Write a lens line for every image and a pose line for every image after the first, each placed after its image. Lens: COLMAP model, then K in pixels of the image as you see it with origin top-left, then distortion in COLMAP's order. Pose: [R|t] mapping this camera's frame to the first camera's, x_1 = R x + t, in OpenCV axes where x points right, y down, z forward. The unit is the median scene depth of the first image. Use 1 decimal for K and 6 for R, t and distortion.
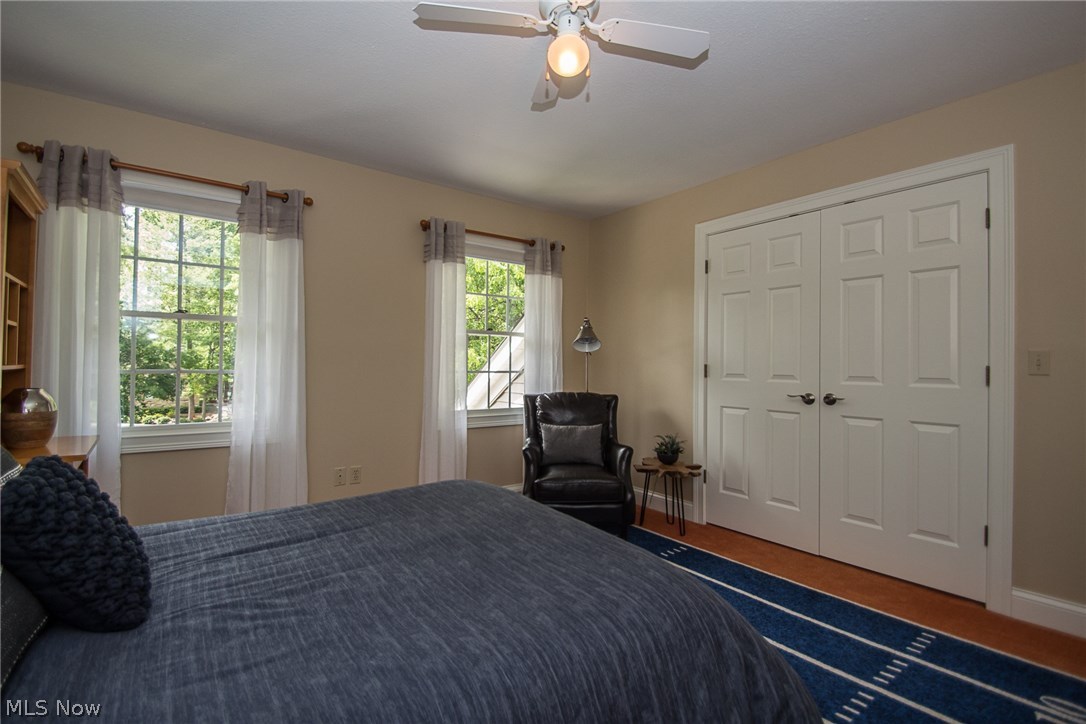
lens RADIAL K [[510.8, 0, 540.4], [0, 510.8, 357.0], [0, 0, 1]] dist [-0.000534, -0.000090]
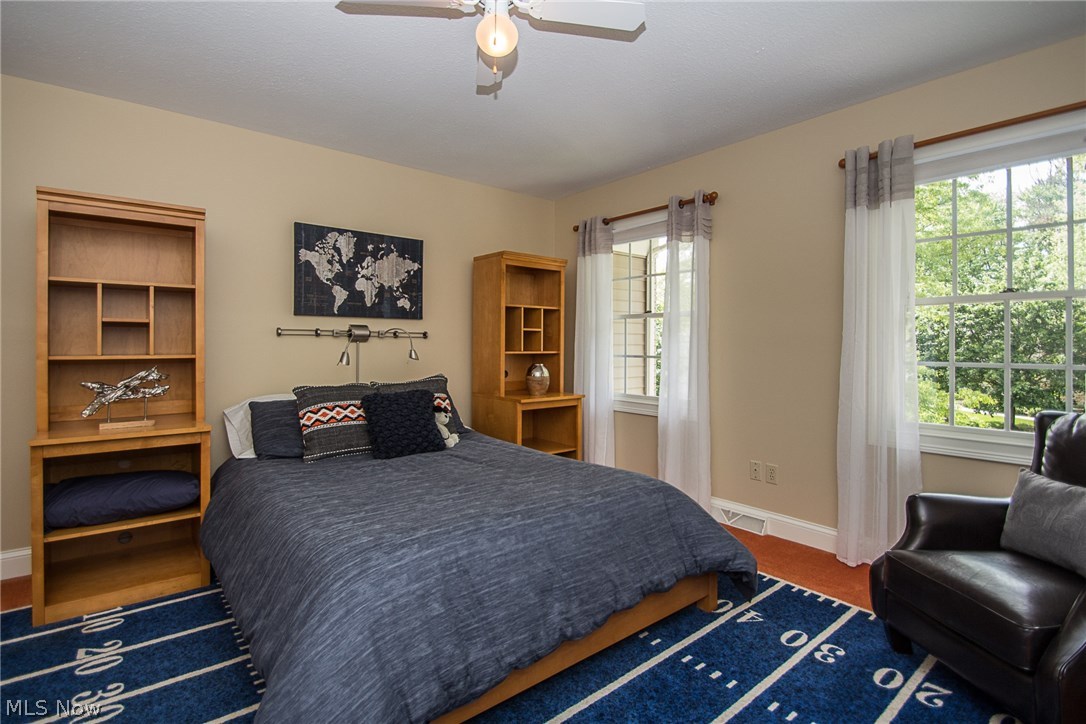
lens RADIAL K [[510.8, 0, 540.4], [0, 510.8, 357.0], [0, 0, 1]] dist [-0.000534, -0.000090]
pose [[0.030054, 0.018354, -0.999380, 0.630953], [0.008786, 0.999788, 0.018626, 0.001767], [0.999510, -0.009340, 0.029886, 0.667094]]
